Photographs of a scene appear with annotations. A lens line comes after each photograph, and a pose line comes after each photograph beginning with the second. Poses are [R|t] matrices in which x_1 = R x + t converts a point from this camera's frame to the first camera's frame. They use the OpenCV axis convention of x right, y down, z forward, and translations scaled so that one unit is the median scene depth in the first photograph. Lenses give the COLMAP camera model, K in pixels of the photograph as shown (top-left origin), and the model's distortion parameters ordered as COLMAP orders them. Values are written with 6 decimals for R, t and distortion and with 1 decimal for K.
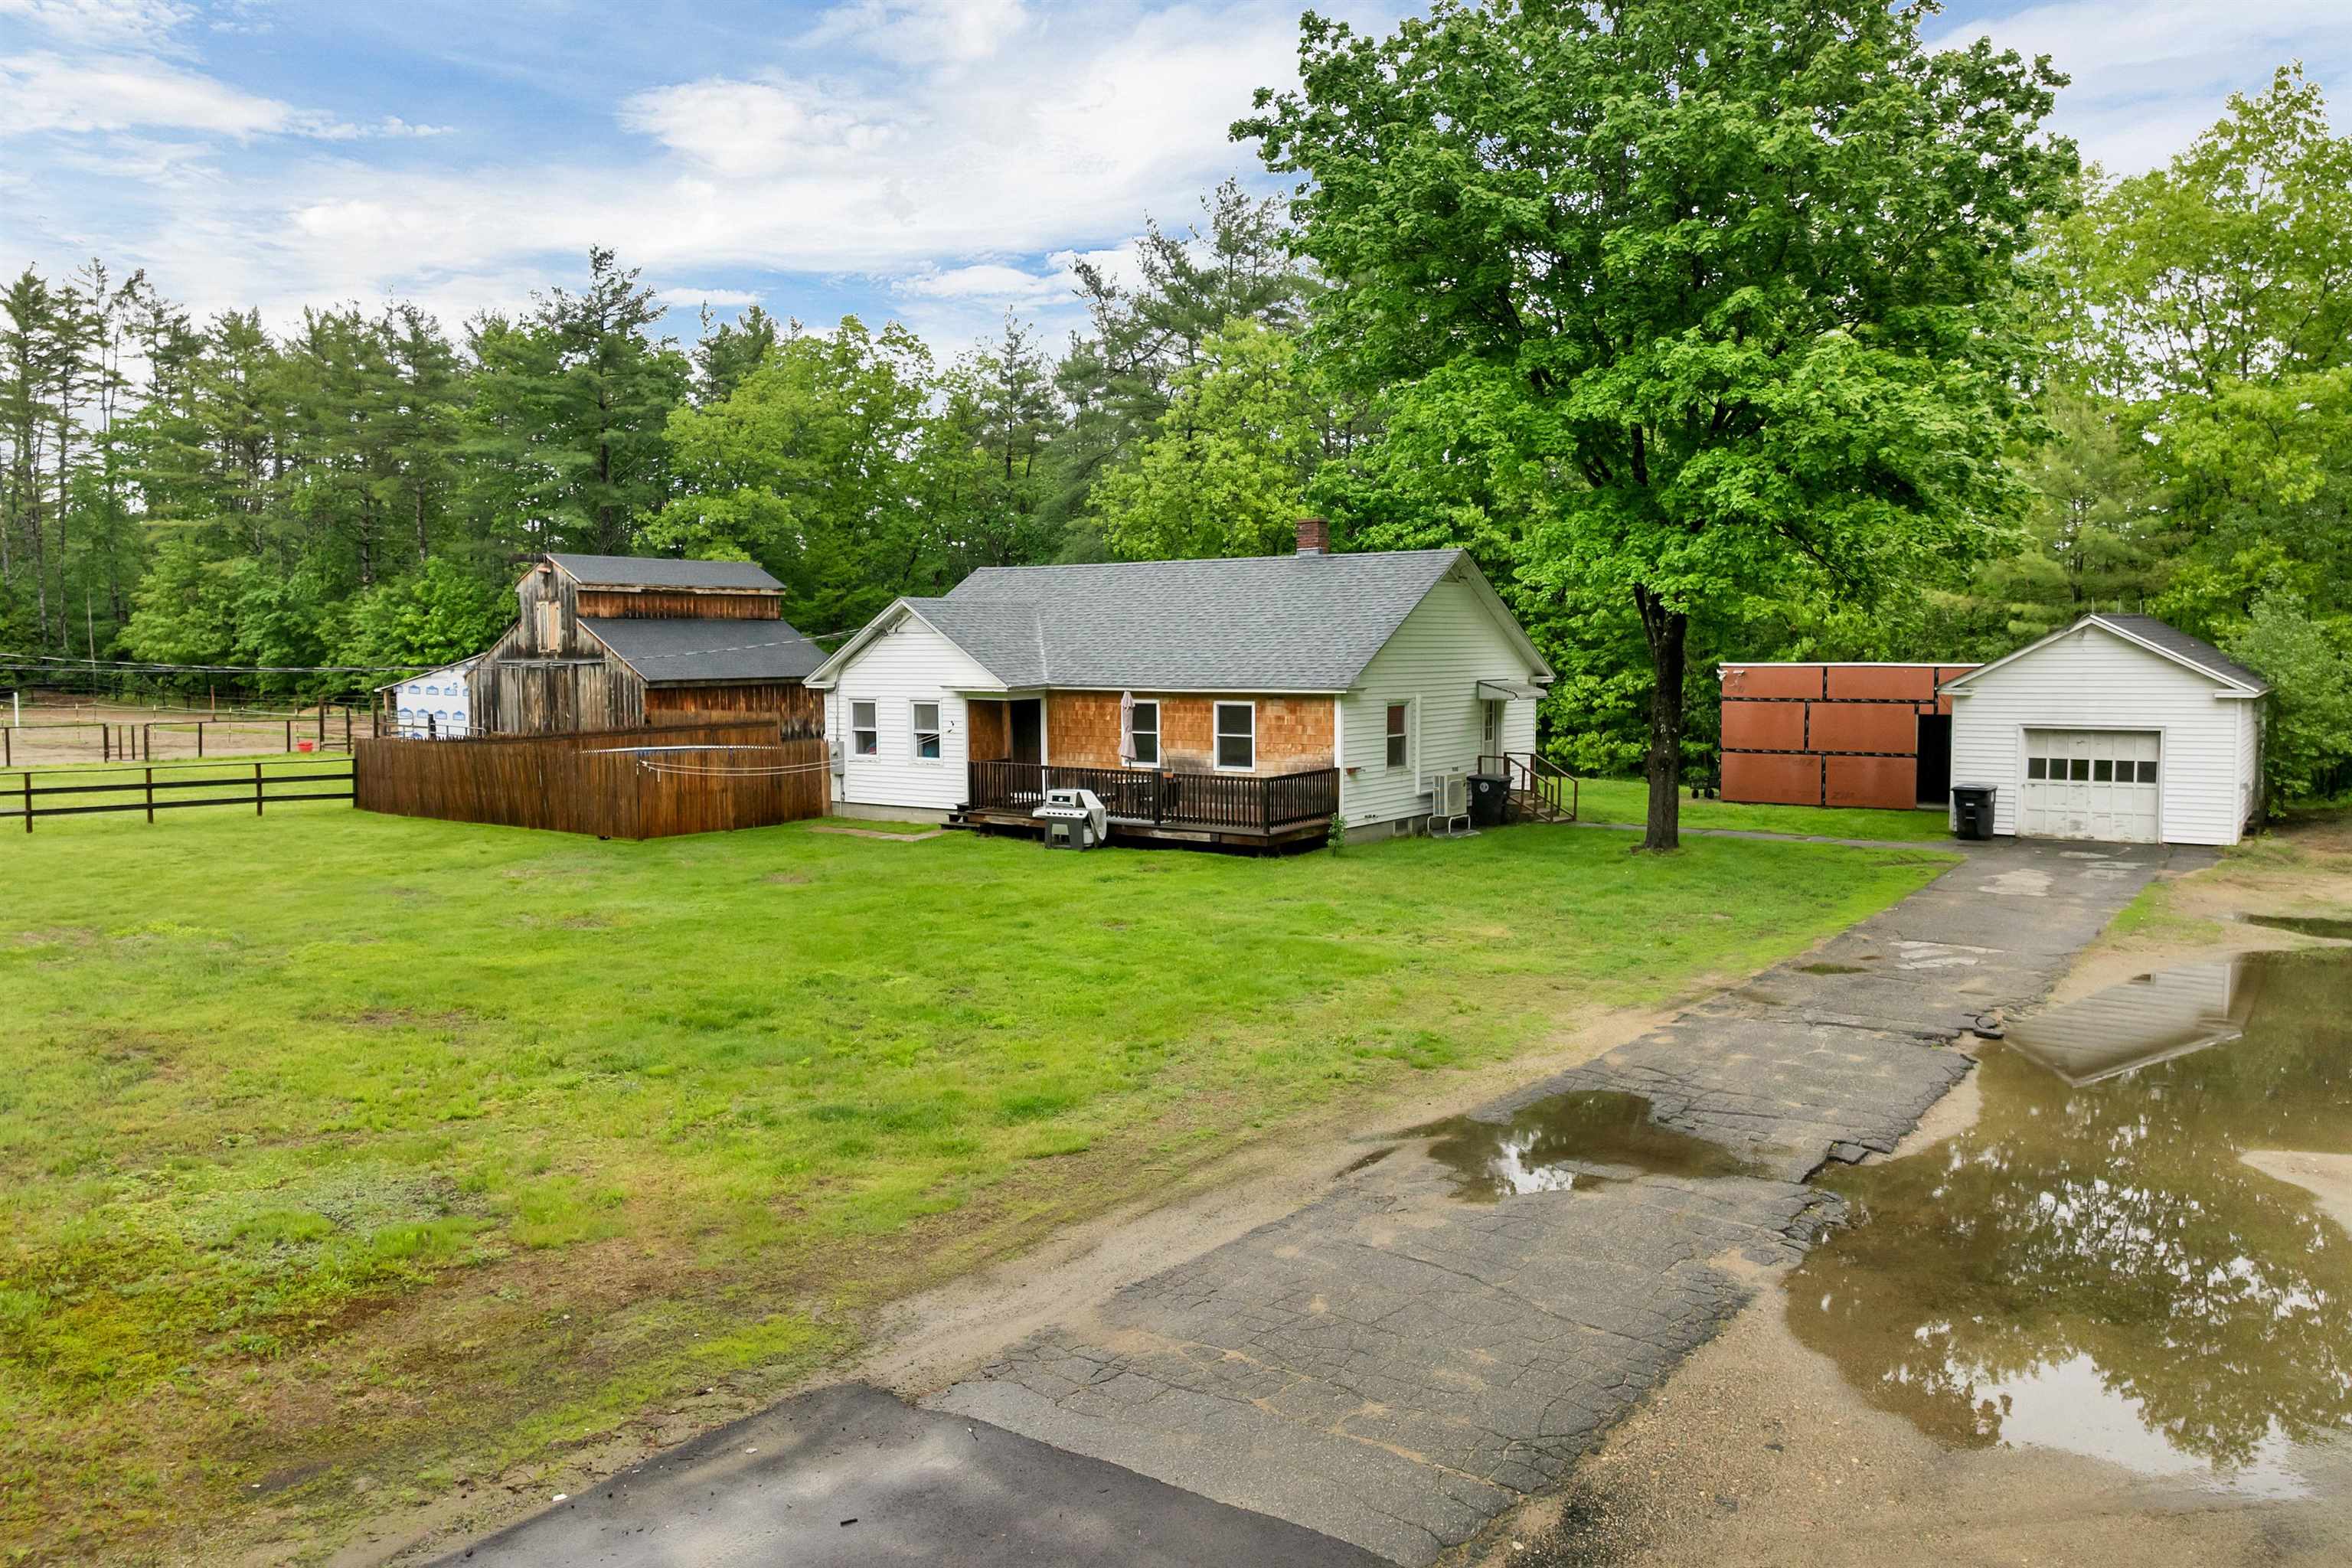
lens RADIAL K [[1689.5, 0, 1192.4], [0, 1689.5, 782.7], [0, 0, 1]] dist [-0.036264, -0.004186]
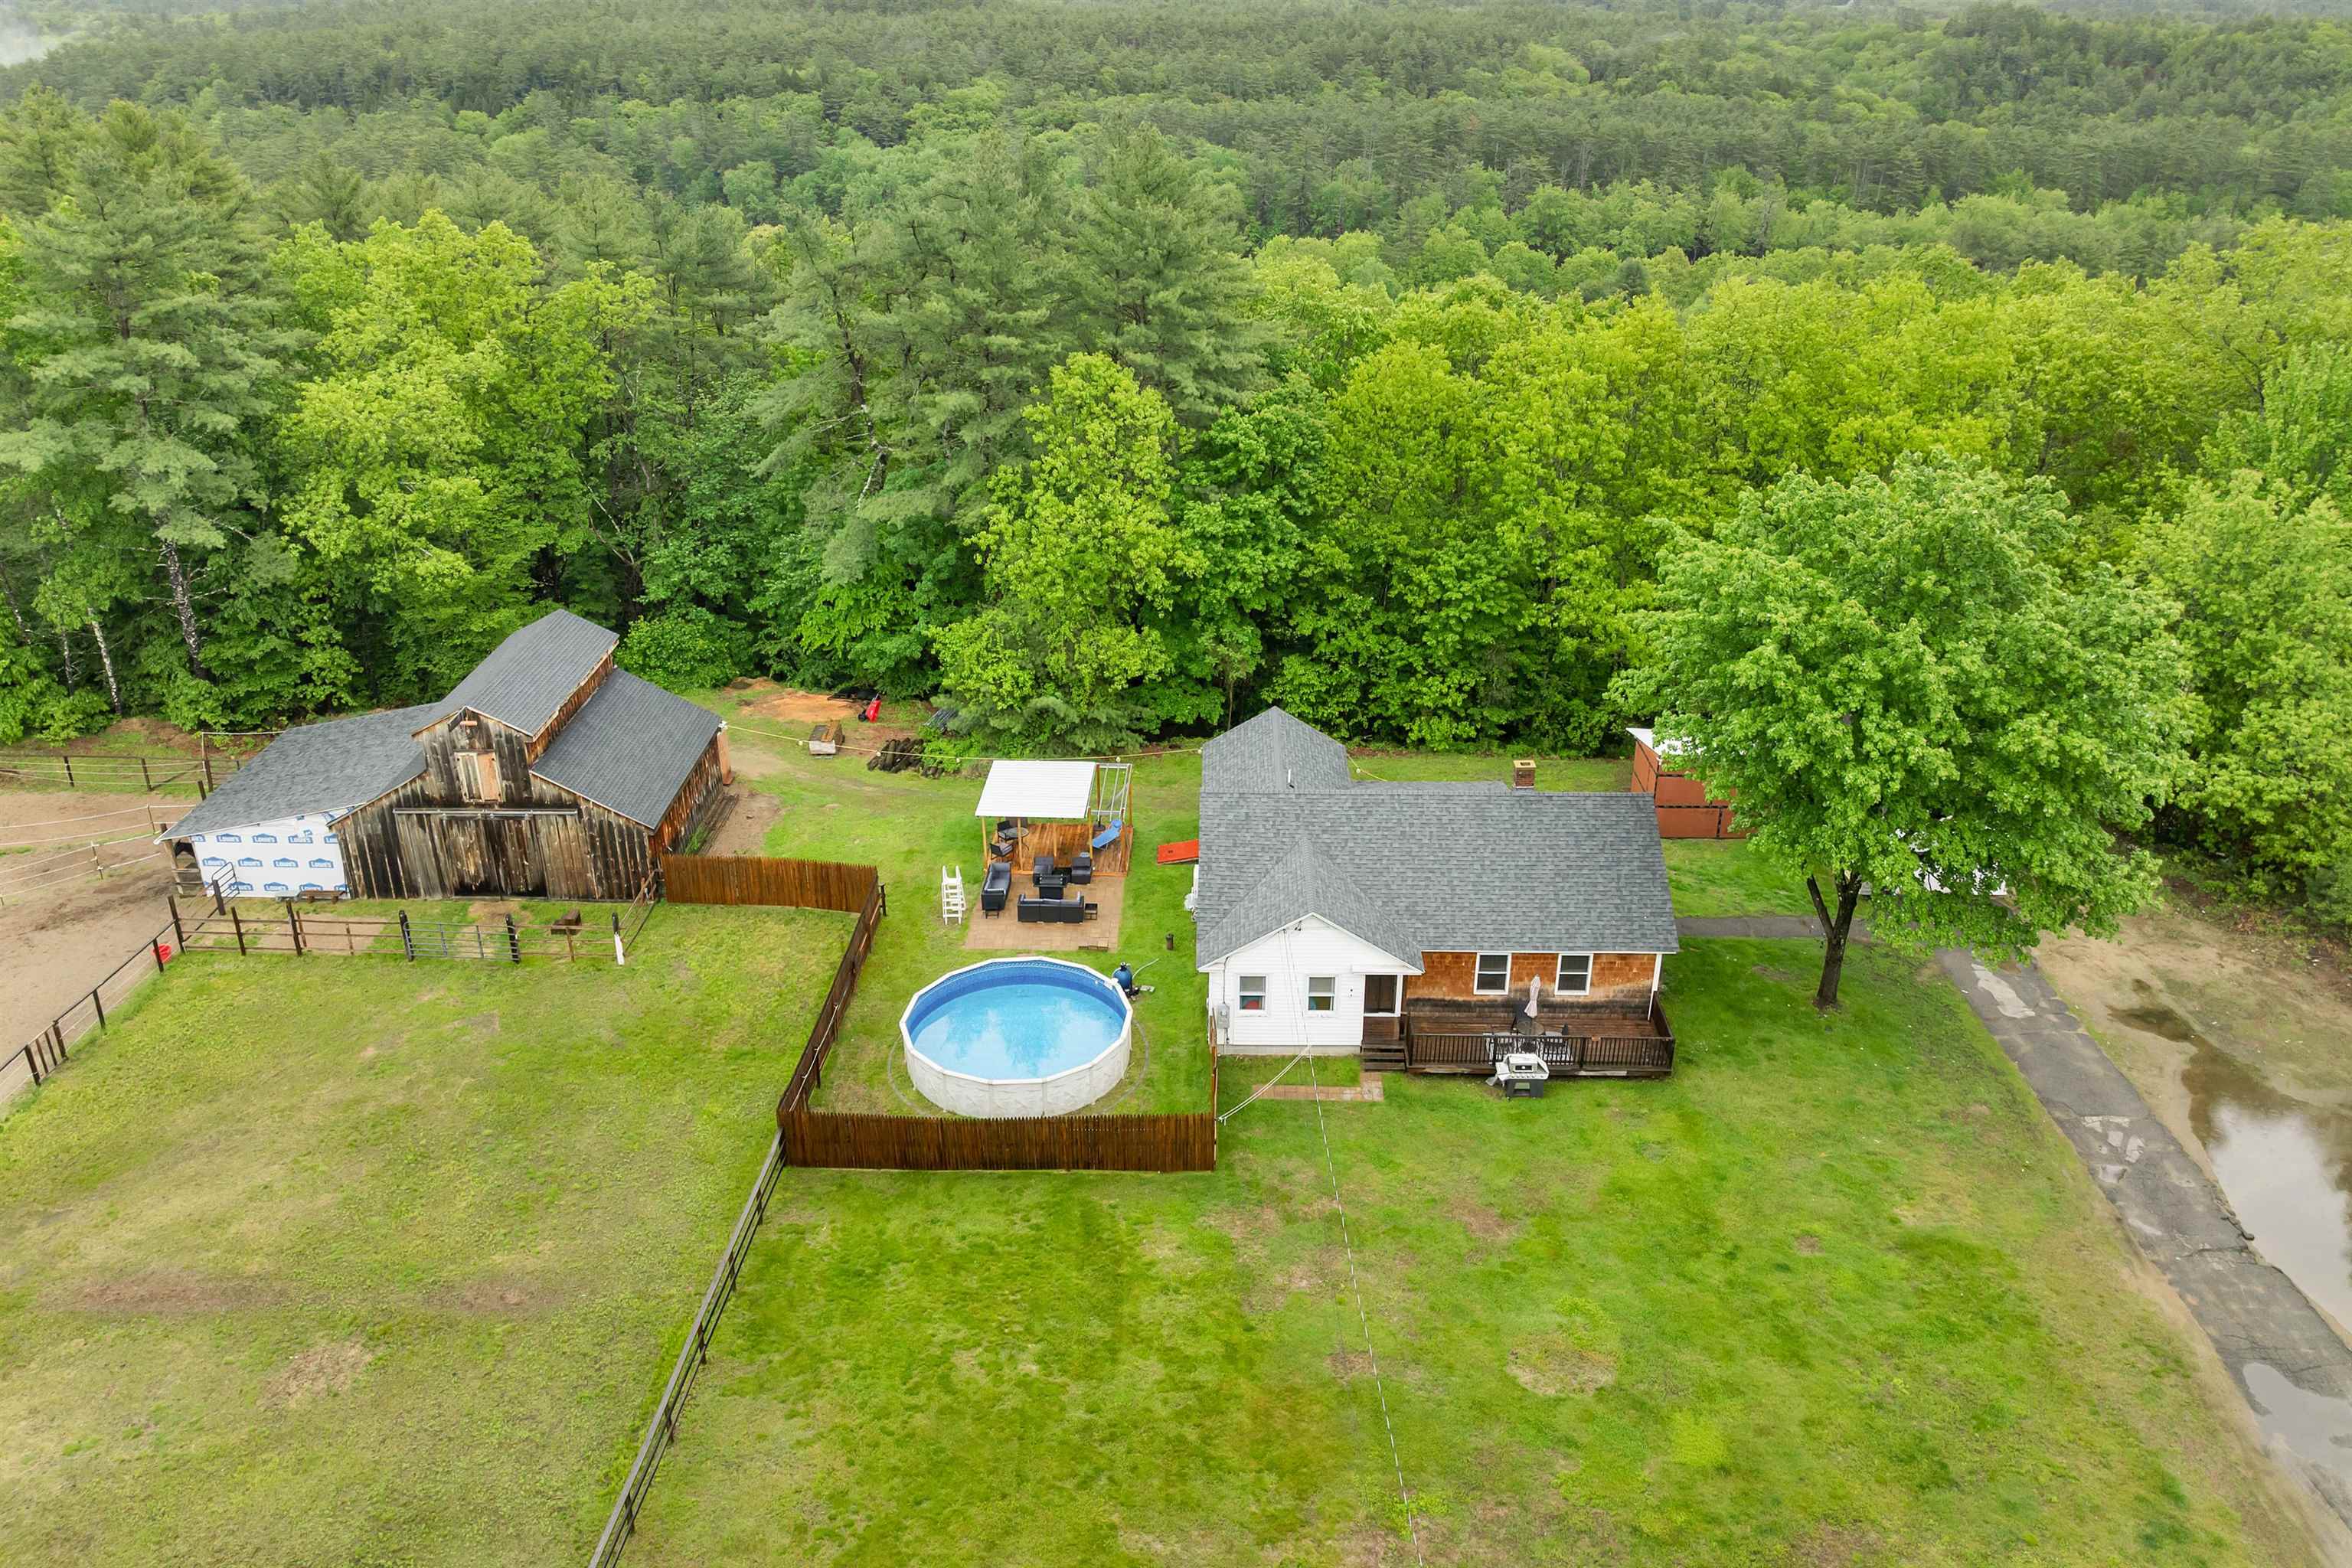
lens RADIAL K [[1689.5, 0, 1189.6], [0, 1689.5, 770.9], [0, 0, 1]] dist [-0.036264, -0.004186]
pose [[0.820395, -0.232729, 0.522292, -0.840894], [0.043060, 0.935974, 0.349426, -0.621817], [-0.570173, -0.264177, 0.777890, 0.089538]]
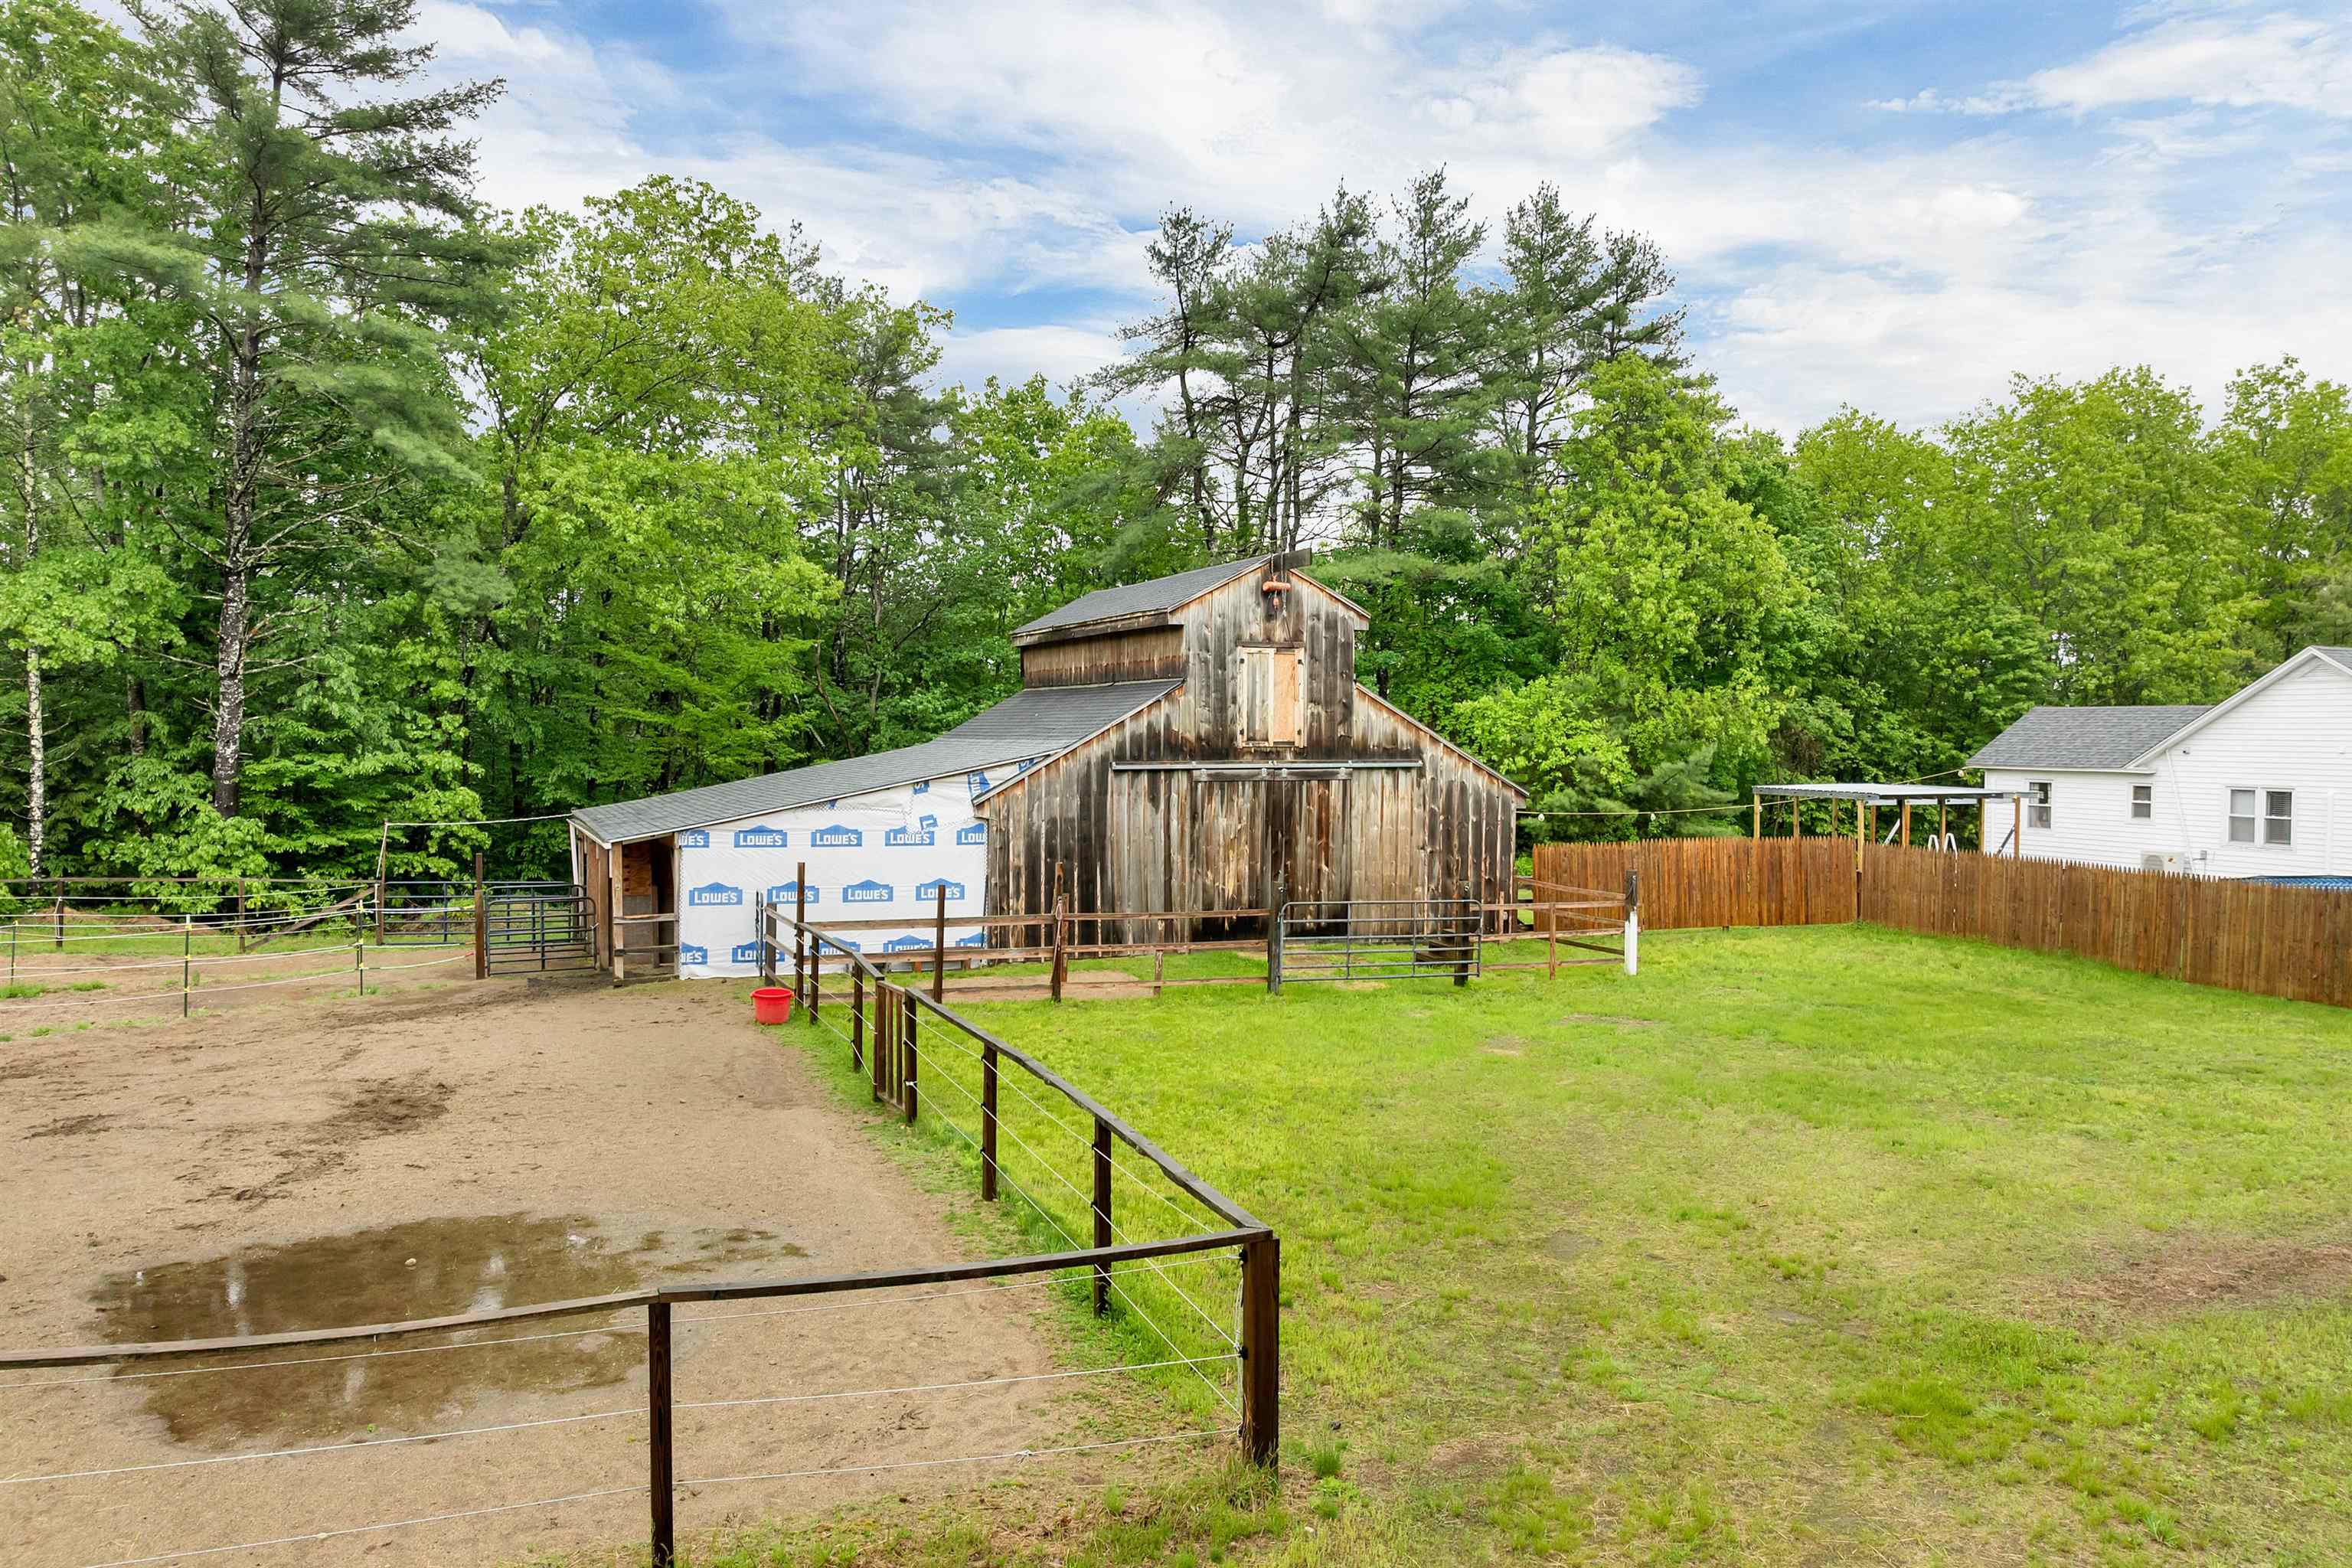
lens RADIAL K [[1689.5, 0, 1174.2], [0, 1689.5, 773.3], [0, 0, 1]] dist [-0.036264, -0.004186]
pose [[0.541555, -0.016094, 0.840511, -1.285182], [0.066100, 0.997536, -0.023489, -0.092294], [-0.838062, 0.068278, 0.541285, 1.155003]]
